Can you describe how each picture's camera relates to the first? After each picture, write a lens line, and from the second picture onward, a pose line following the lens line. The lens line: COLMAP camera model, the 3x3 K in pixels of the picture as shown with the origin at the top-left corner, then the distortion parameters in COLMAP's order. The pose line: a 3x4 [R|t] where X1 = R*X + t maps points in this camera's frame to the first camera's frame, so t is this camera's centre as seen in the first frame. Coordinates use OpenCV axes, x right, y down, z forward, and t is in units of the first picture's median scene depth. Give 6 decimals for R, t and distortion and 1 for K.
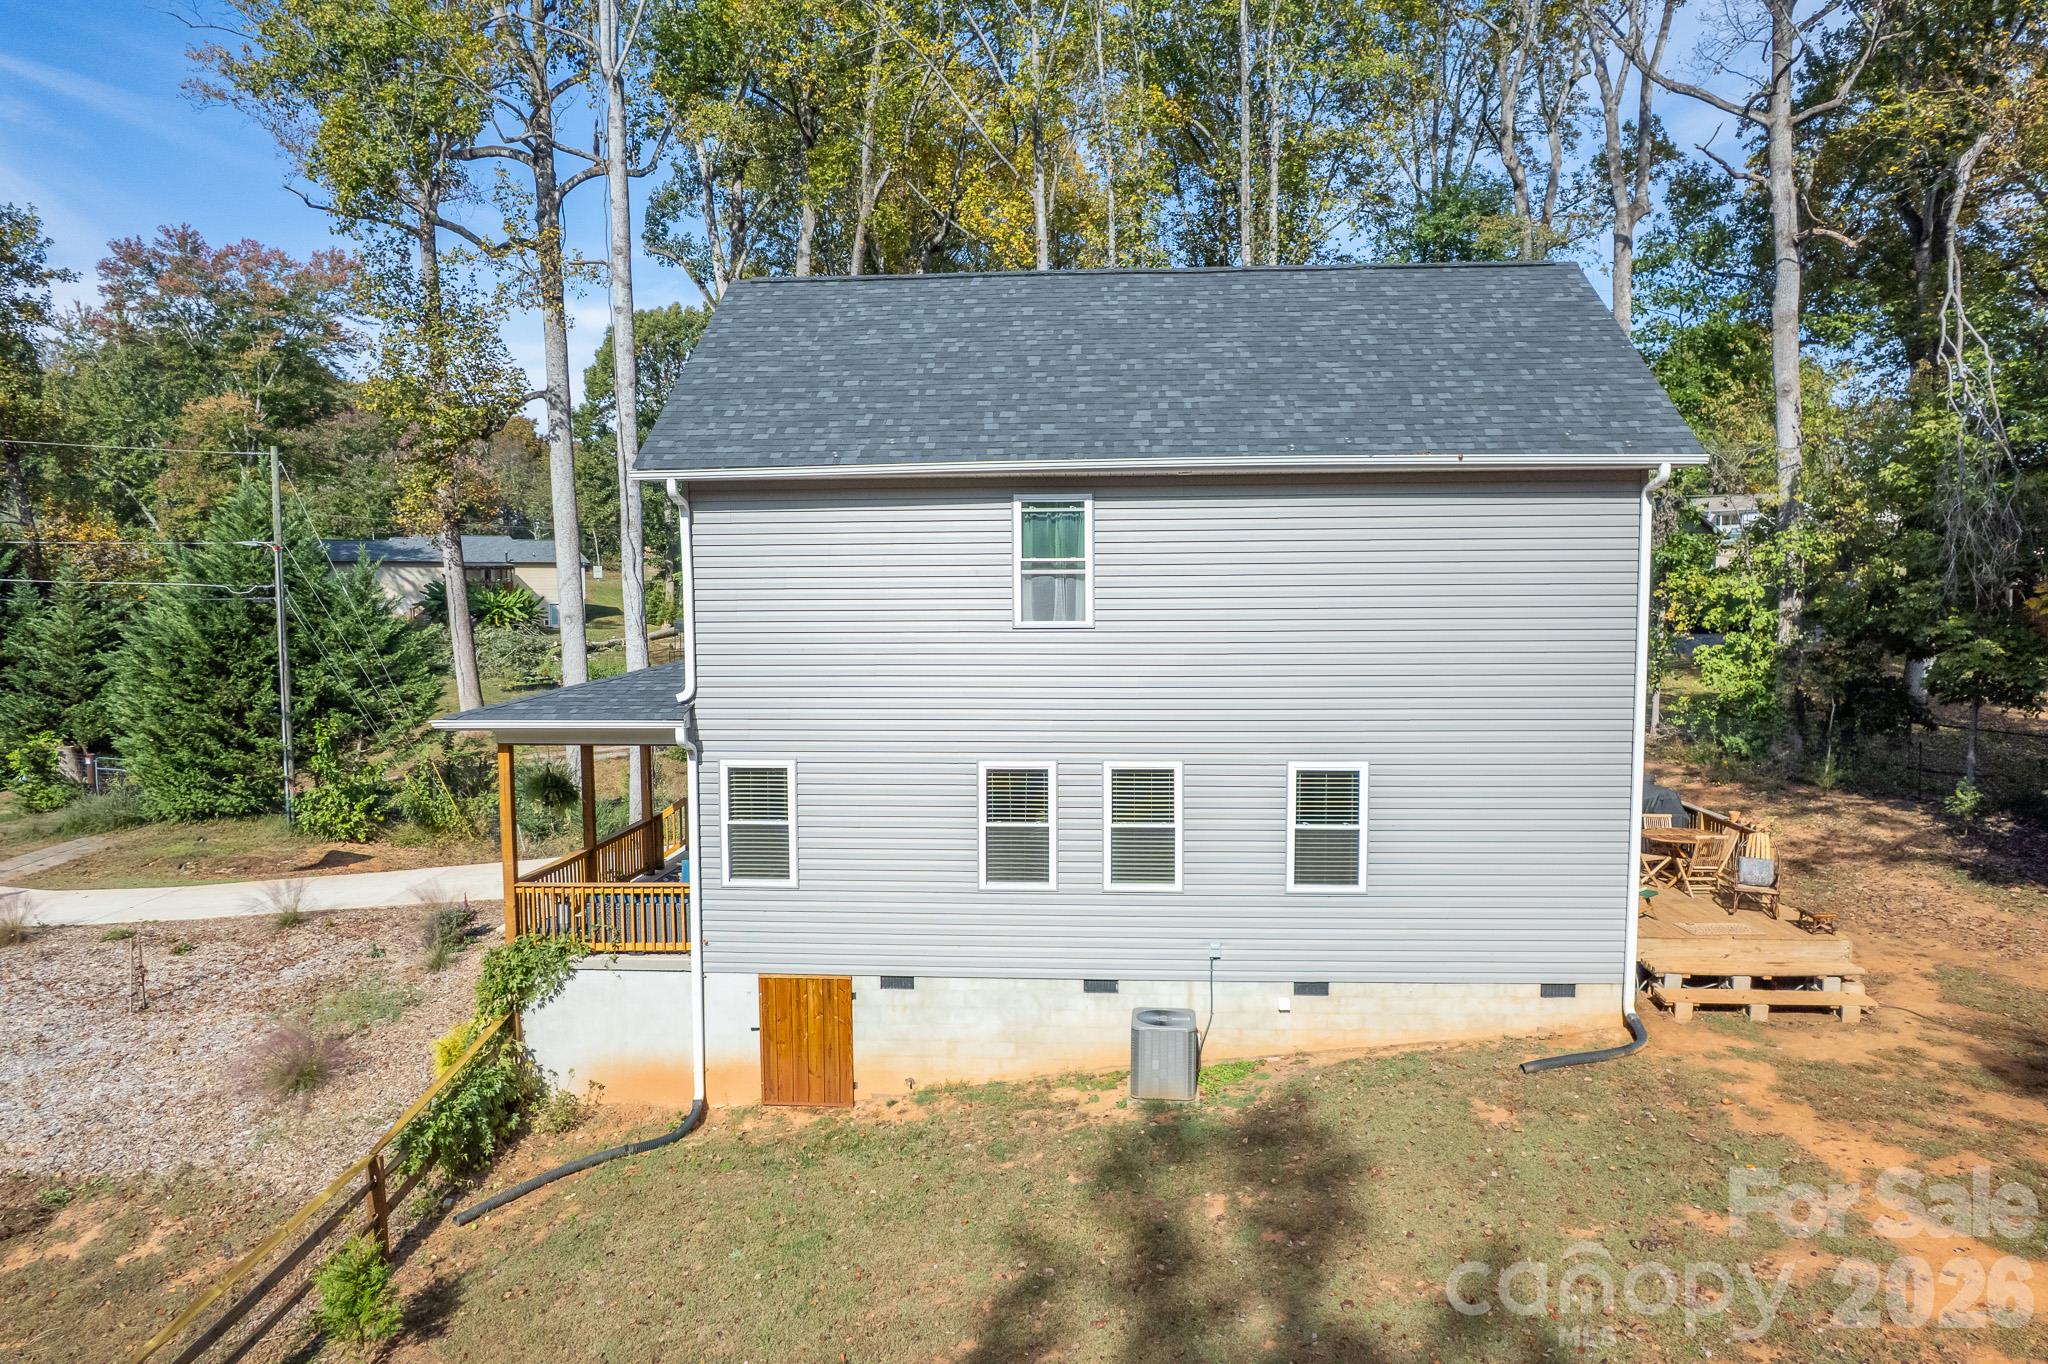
lens RADIAL K [[1300.3, 0, 1026.4], [0, 1300.3, 694.3], [0, 0, 1]] dist [-0.047445, 0.024363]
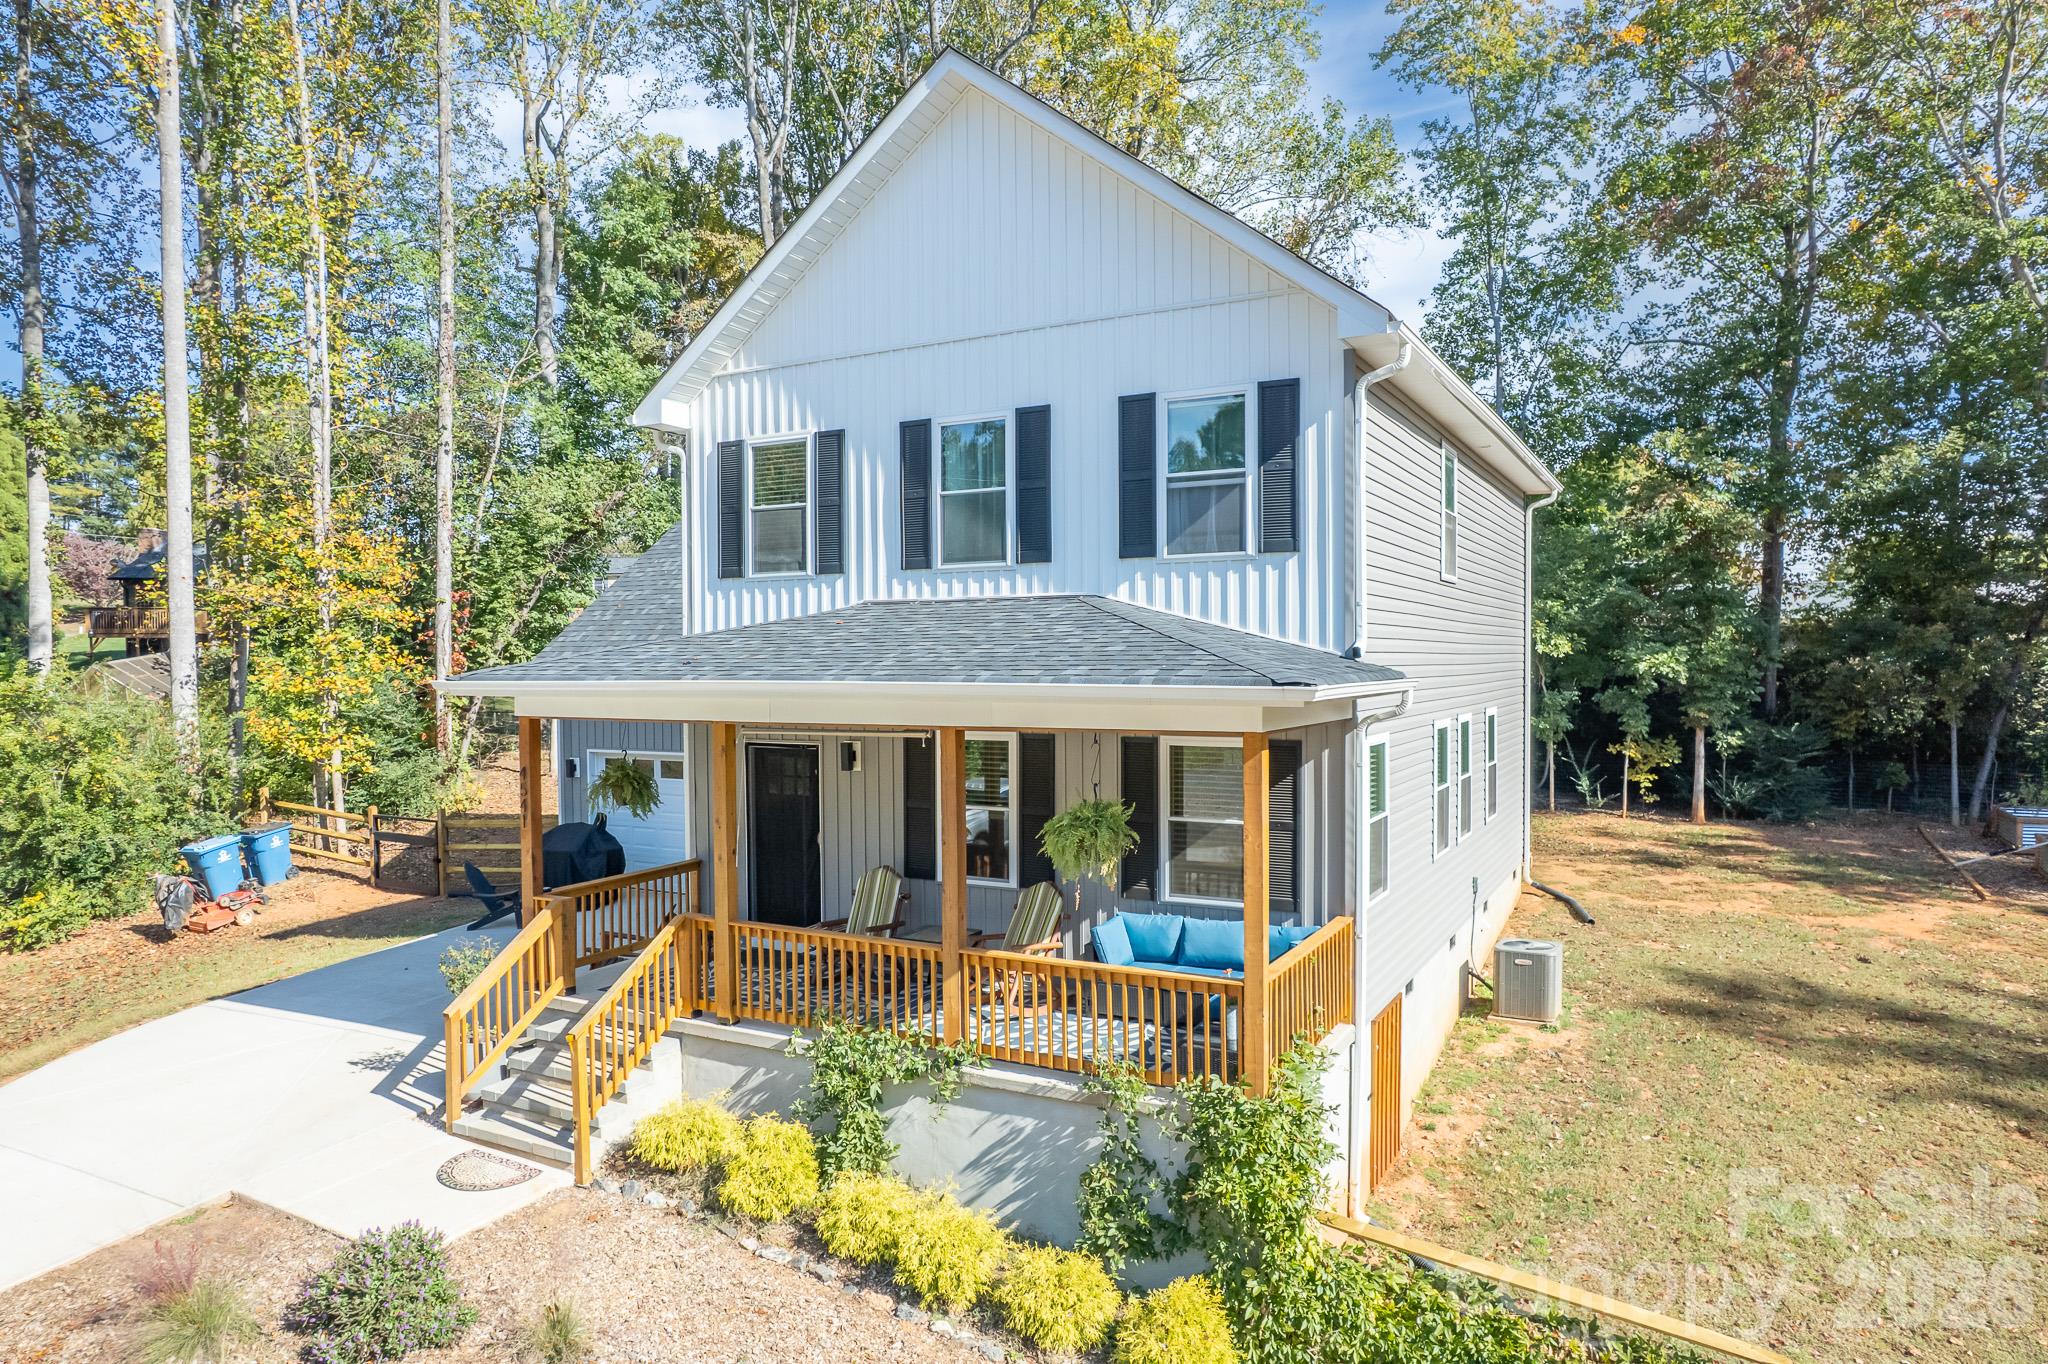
lens RADIAL K [[1300.3, 0, 1021.6], [0, 1300.3, 683.9], [0, 0, 1]] dist [-0.047445, 0.024363]
pose [[0.409720, -0.013388, 0.912113, -1.013105], [0.072099, 0.997240, -0.017749, 0.020154], [-0.909358, 0.073035, 0.409554, 0.899943]]
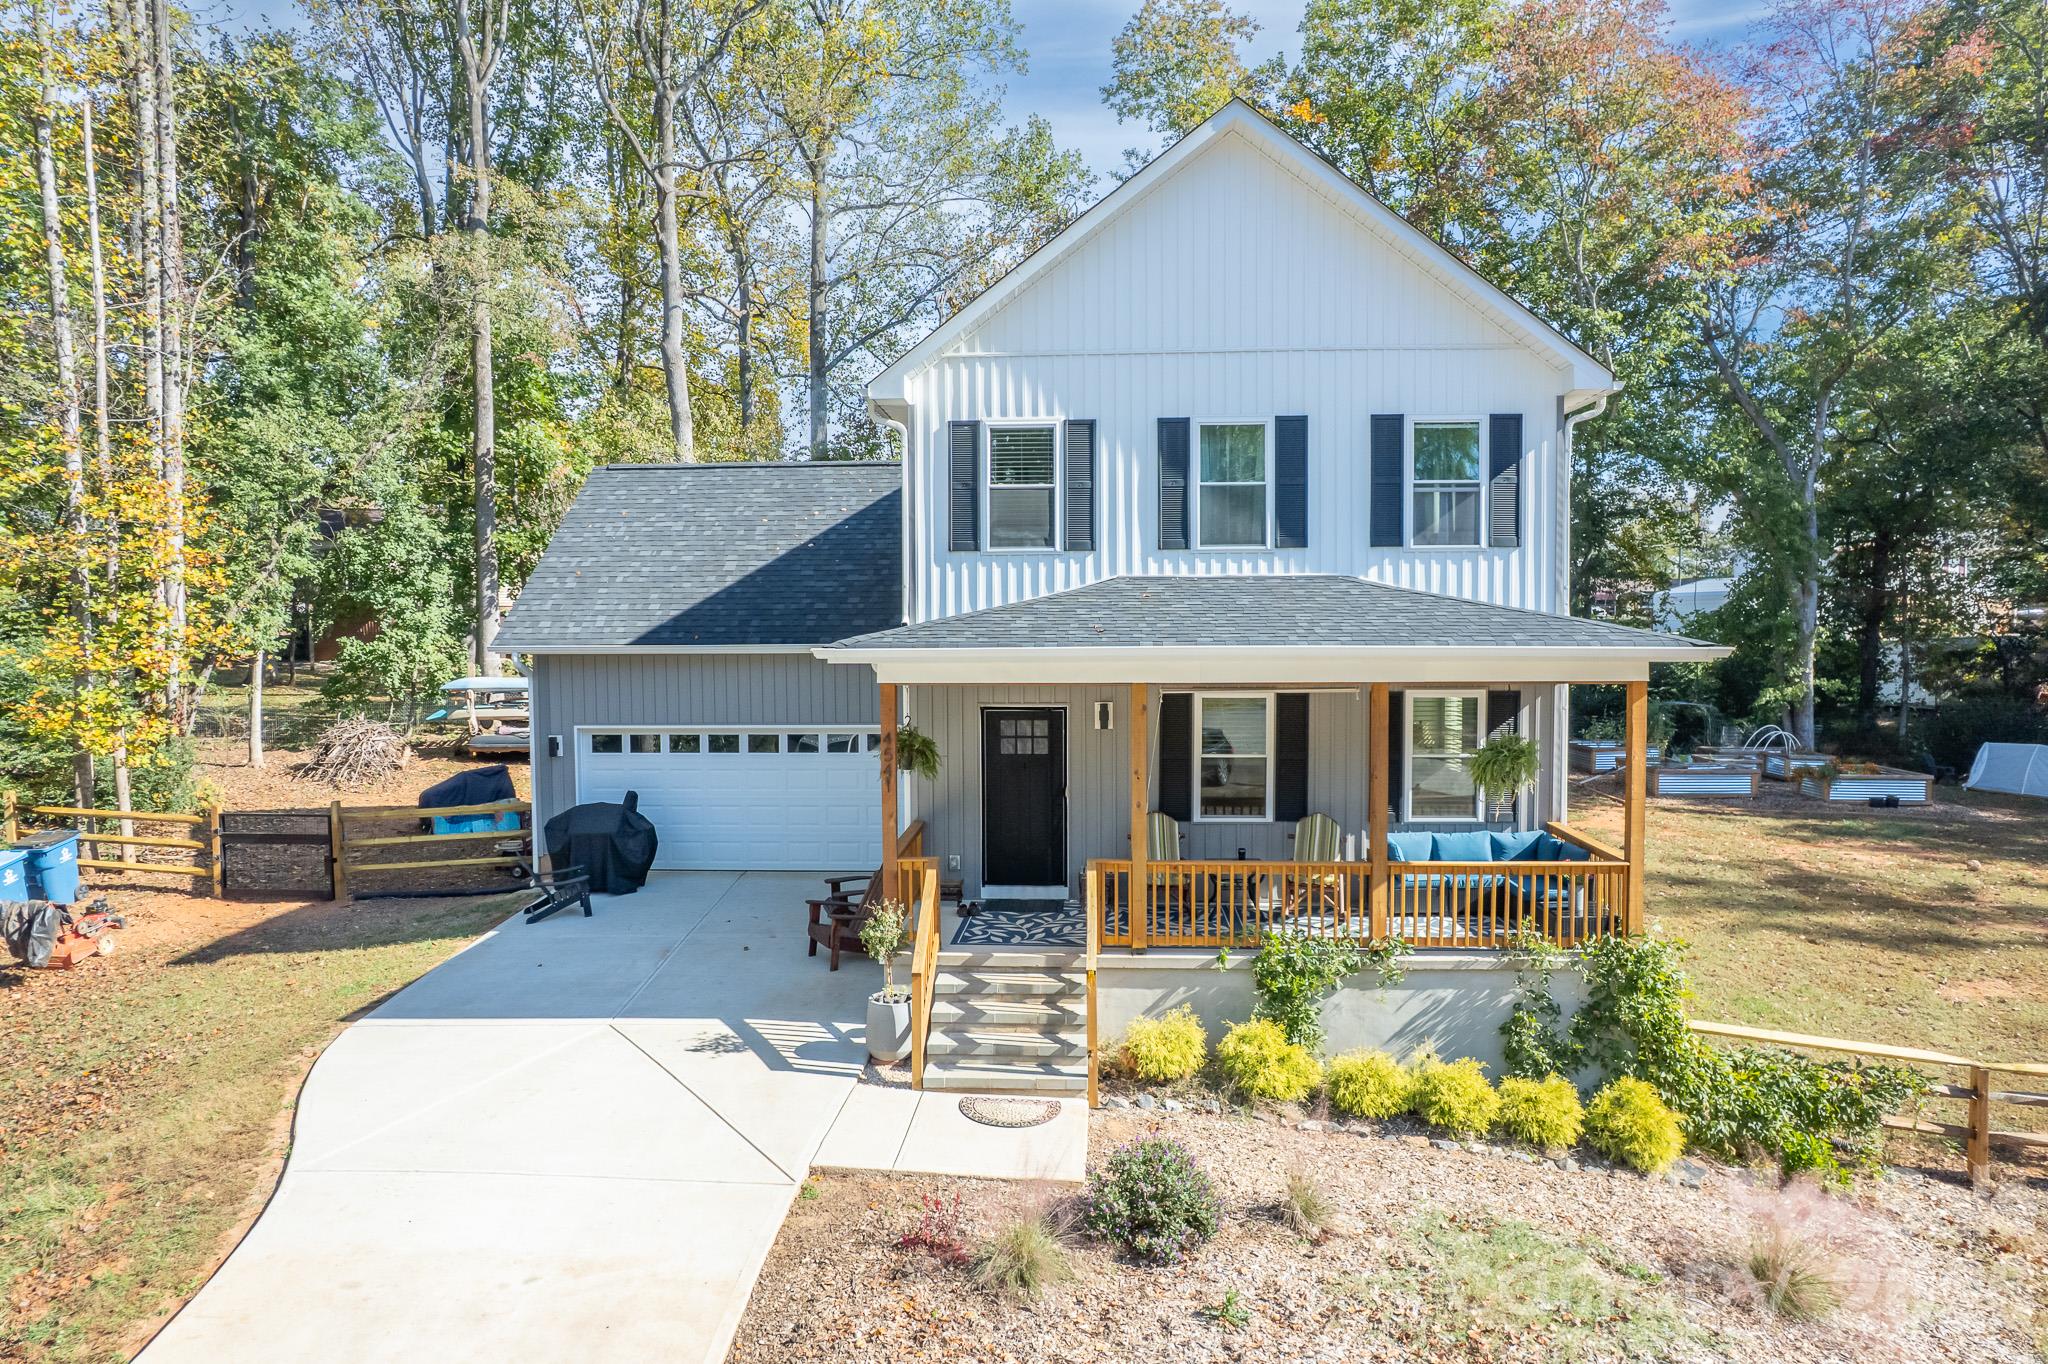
lens RADIAL K [[1300.3, 0, 1024.8], [0, 1300.3, 676.8], [0, 0, 1]] dist [-0.047445, 0.024363]
pose [[-0.018770, -0.029061, 0.999401, -1.235255], [0.080727, 0.996270, 0.030486, -0.019454], [-0.996560, 0.081250, -0.016354, 1.450963]]
